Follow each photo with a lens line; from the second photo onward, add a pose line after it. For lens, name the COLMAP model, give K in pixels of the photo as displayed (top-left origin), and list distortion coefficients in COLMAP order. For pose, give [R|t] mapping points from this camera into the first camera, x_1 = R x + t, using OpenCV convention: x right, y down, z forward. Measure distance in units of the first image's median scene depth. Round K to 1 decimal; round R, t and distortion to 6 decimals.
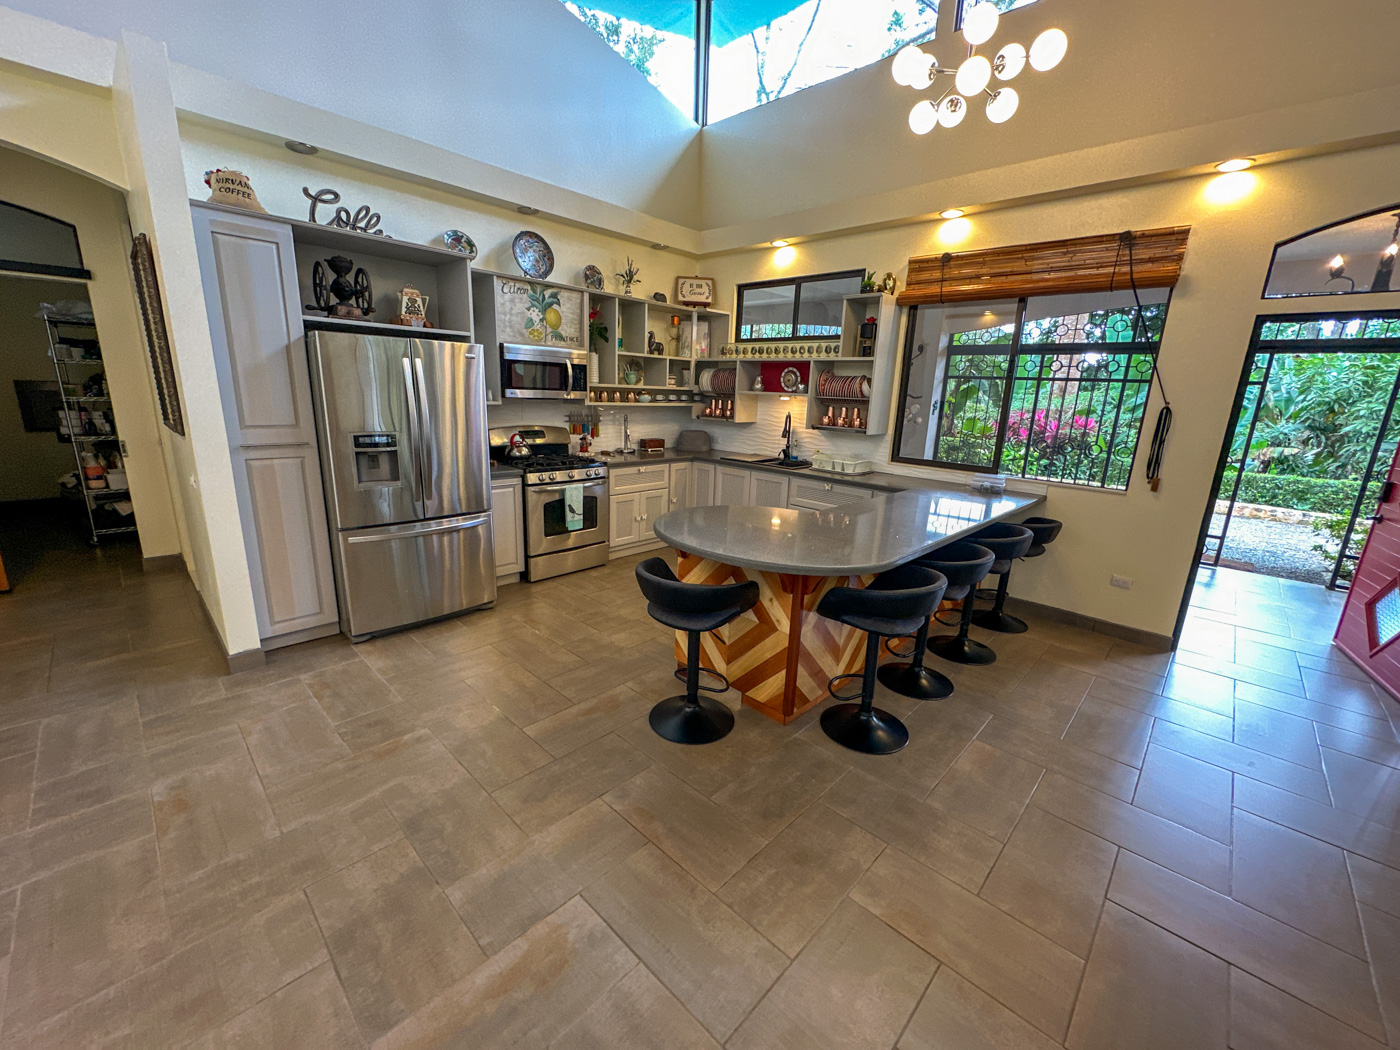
lens RADIAL K [[563.5, 0, 697.7], [0, 563.5, 527.3], [0, 0, 1]] dist [-0.005822, -0.000253]
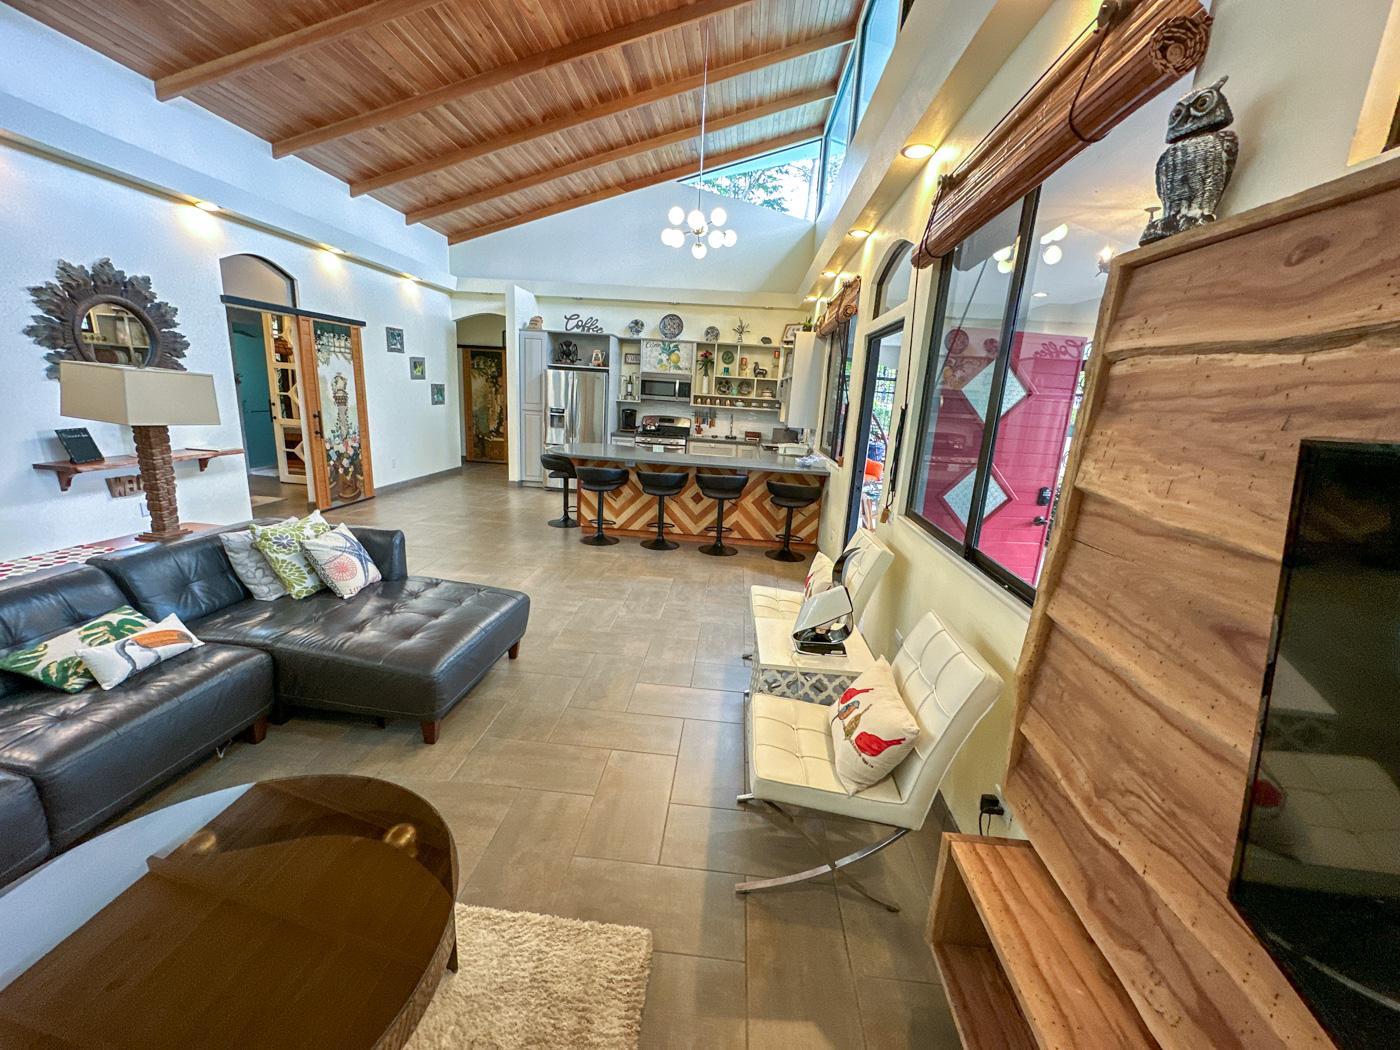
lens RADIAL K [[563.5, 0, 698.2], [0, 563.5, 520.4], [0, 0, 1]] dist [-0.005822, -0.000253]
pose [[0.636633, 0.171033, -0.751962, 1.312781], [-0.219857, 0.974882, 0.035599, 0.071273], [0.739163, 0.142660, 0.658245, -0.099458]]
